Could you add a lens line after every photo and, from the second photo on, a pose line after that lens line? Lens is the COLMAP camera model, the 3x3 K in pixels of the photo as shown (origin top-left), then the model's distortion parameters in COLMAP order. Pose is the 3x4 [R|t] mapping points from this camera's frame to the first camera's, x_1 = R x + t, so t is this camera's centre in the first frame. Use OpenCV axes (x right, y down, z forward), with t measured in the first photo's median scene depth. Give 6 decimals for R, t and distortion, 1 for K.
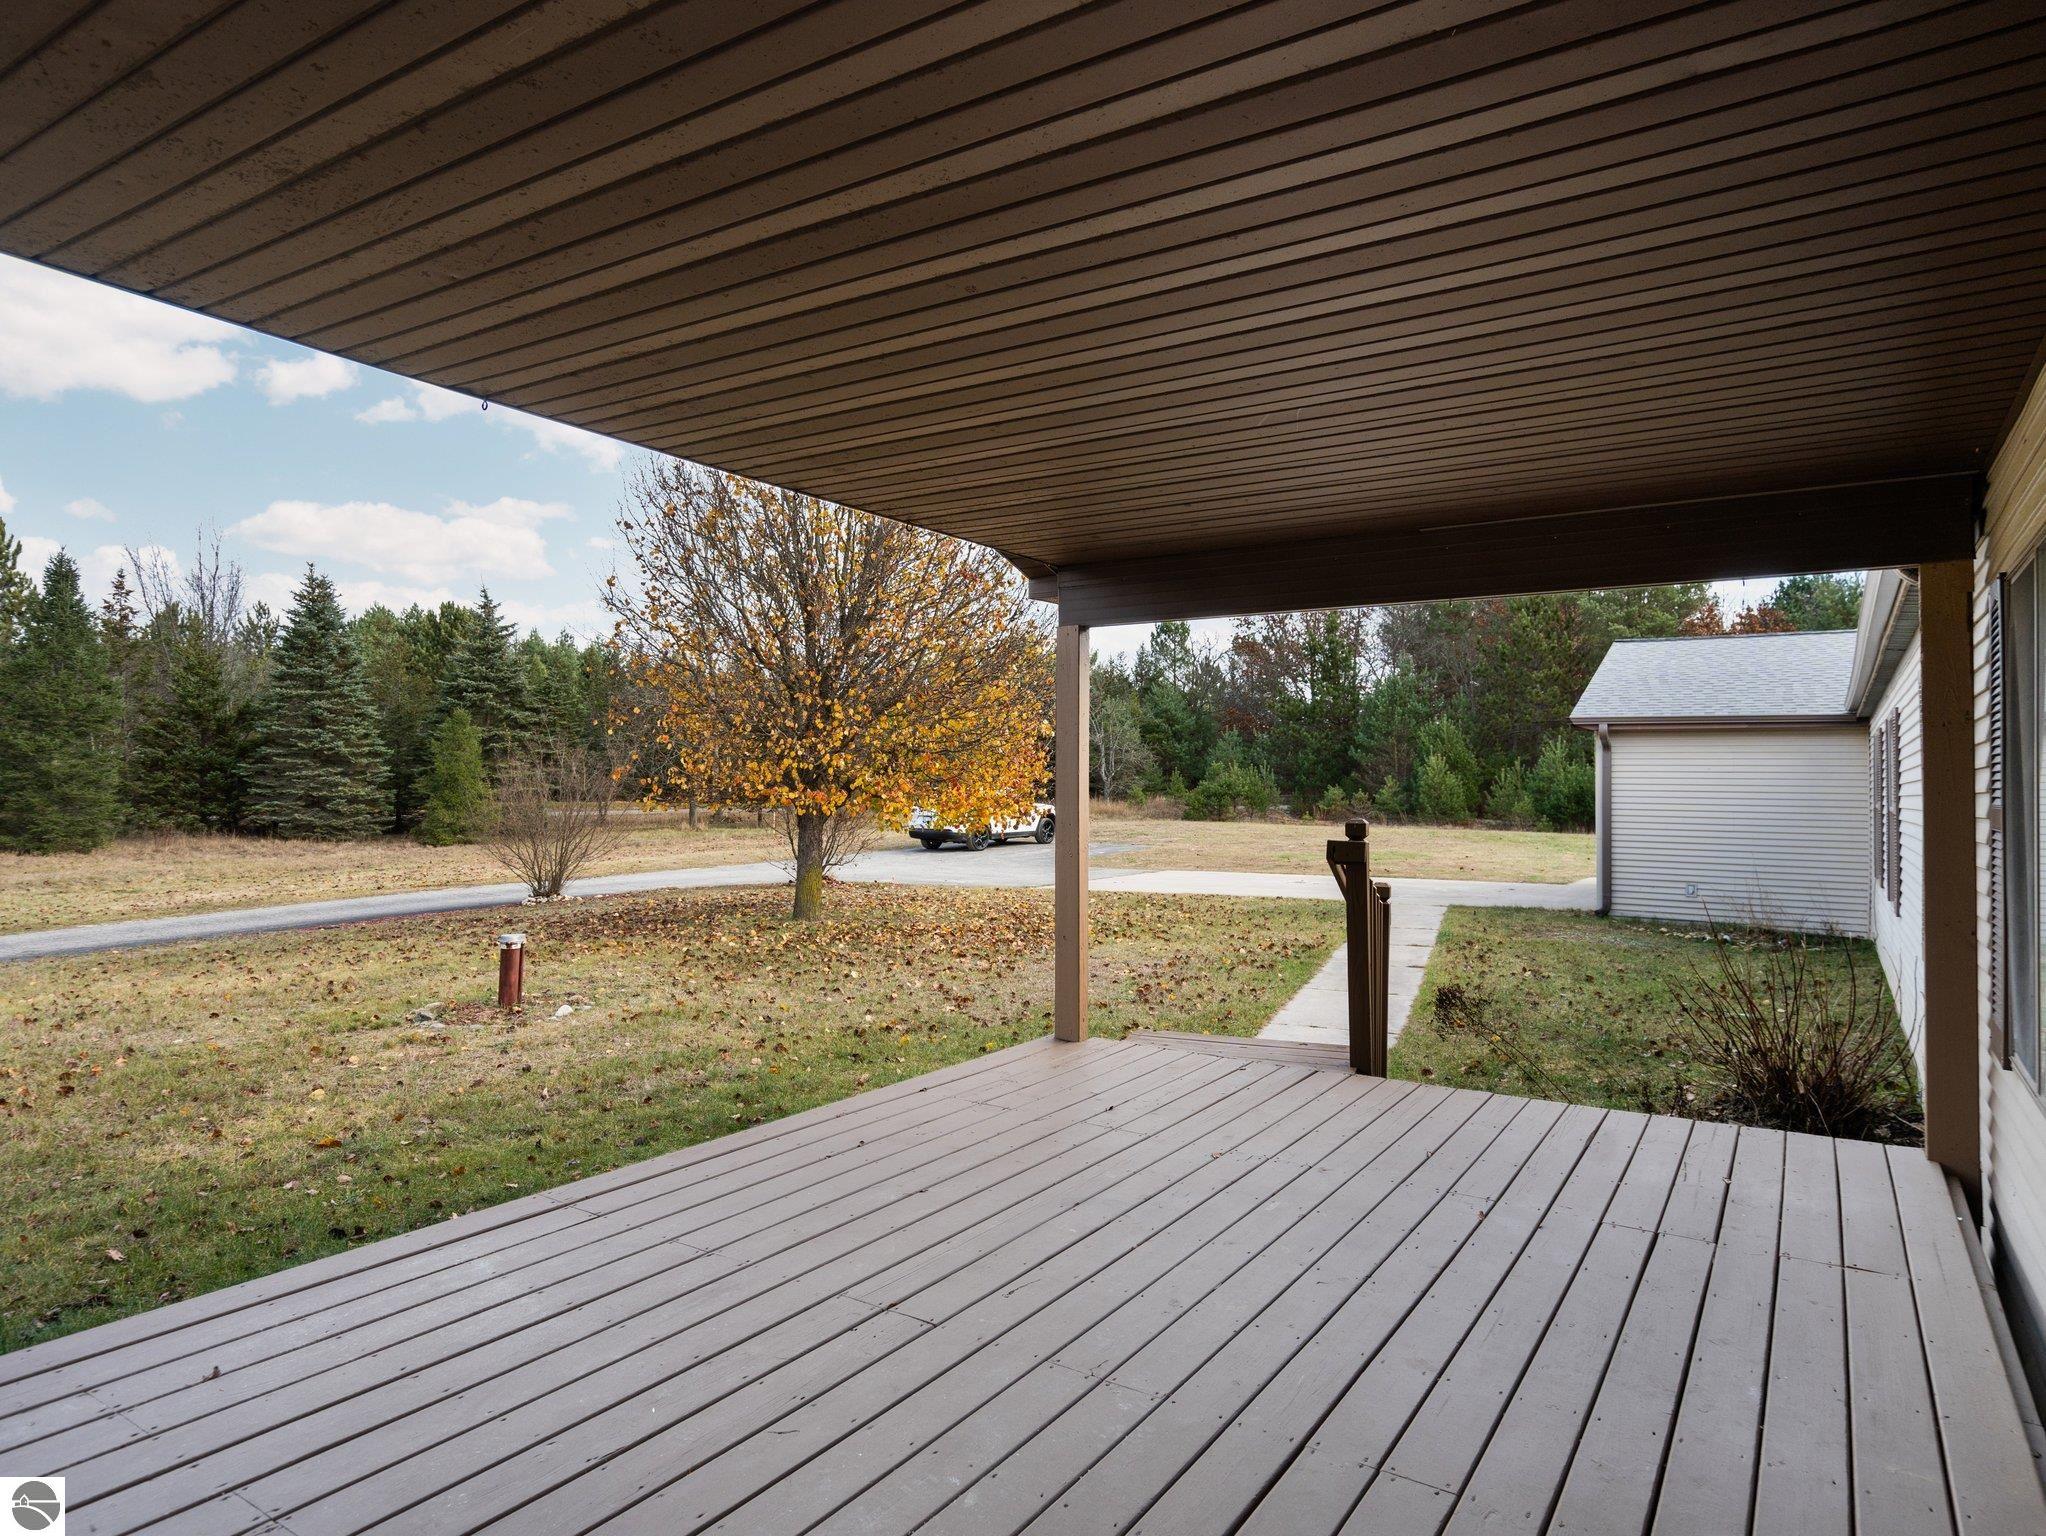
lens RADIAL K [[1242.2, 0, 1010.5], [0, 1242.2, 769.5], [0, 0, 1]] dist [-0.000989, 0.002927]
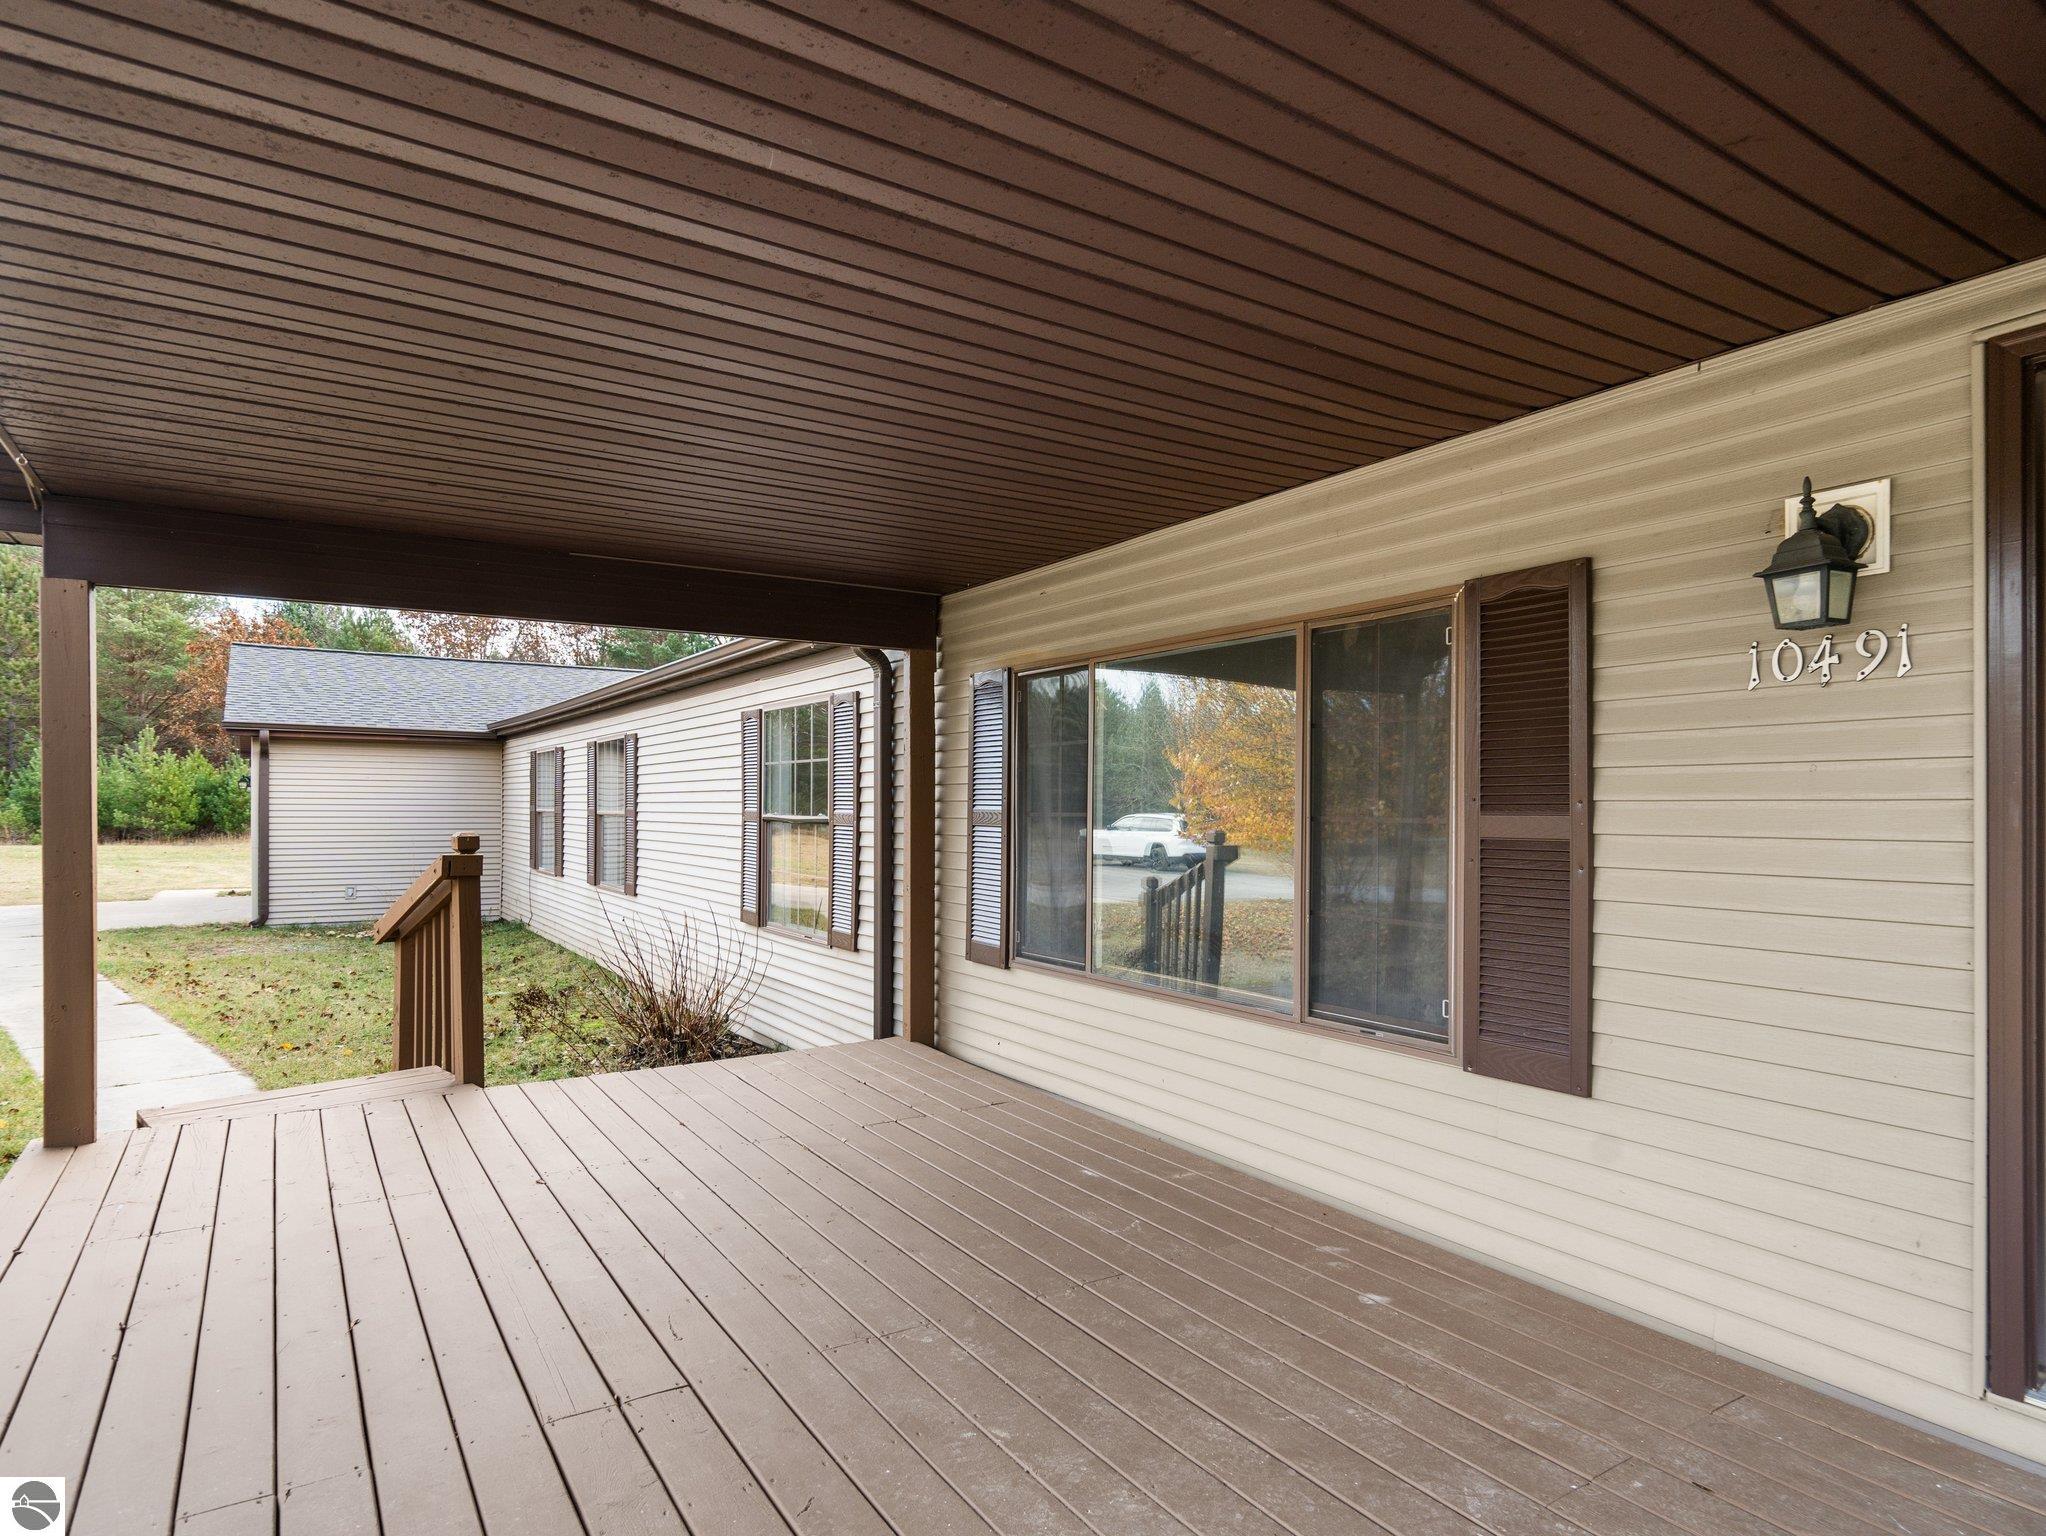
lens RADIAL K [[1173.7, 0, 1027.4], [0, 1173.7, 831.9], [0, 0, 1]] dist [0.004261, 0.001293]
pose [[0.410109, -0.031402, 0.911496, -0.125213], [-0.012007, 0.999135, 0.039824, -0.000704], [-0.911958, -0.027277, 0.409377, 0.070645]]
